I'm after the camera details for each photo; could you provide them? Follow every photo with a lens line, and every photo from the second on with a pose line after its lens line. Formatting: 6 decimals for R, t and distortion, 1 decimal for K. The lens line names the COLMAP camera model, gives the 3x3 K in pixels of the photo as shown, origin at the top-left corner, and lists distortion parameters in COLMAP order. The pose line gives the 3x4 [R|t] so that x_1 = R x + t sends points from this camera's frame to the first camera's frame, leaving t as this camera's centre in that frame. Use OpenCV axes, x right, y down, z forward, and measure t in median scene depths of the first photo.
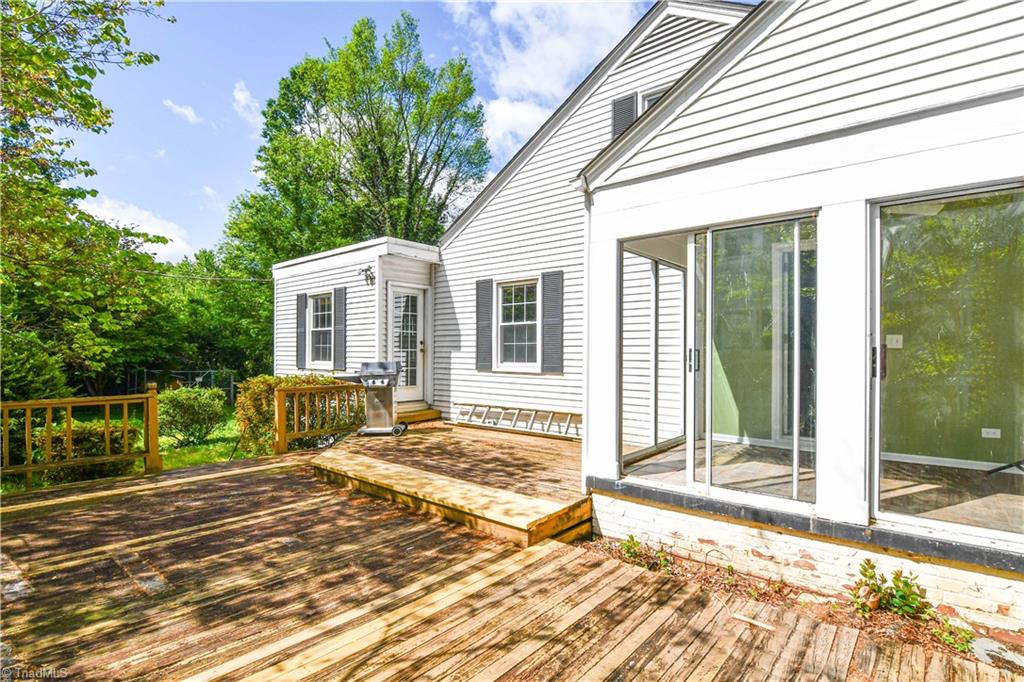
lens RADIAL K [[502.2, 0, 514.8], [0, 502.2, 346.7], [0, 0, 1]] dist [-0.017489, -0.000060]
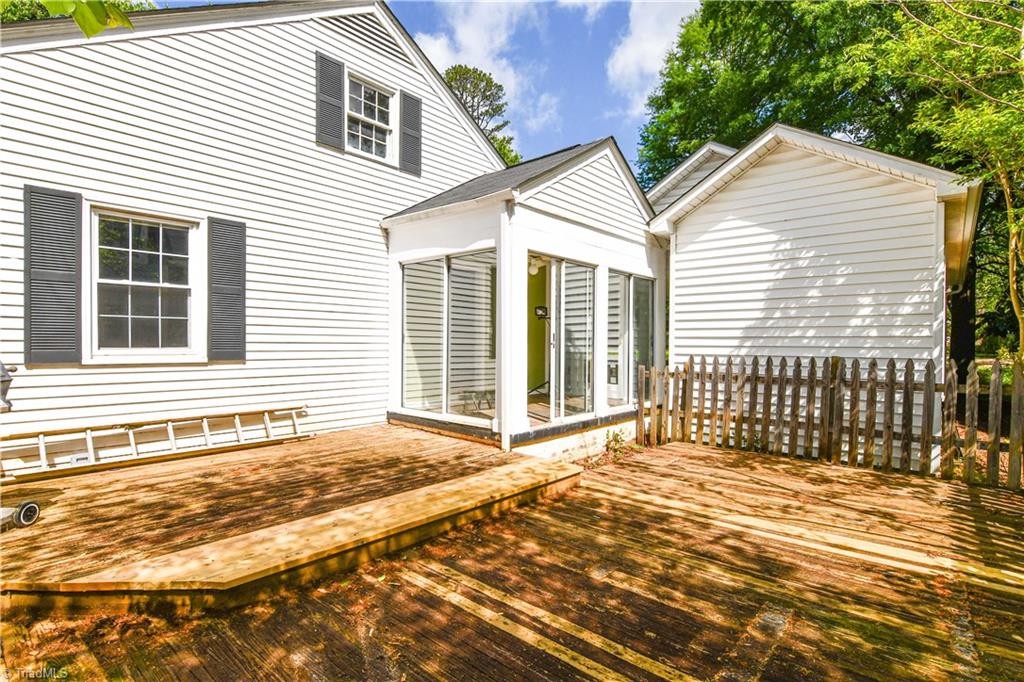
lens RADIAL K [[498.2, 0, 512.0], [0, 498.2, 341.0], [0, 0, 1]] dist [0.009338, -0.000210]
pose [[0.021280, 0.001399, 0.999773, -1.111224], [-0.017745, 0.999842, -0.001021, 0.029326], [-0.999616, -0.017719, 0.021301, 1.012524]]
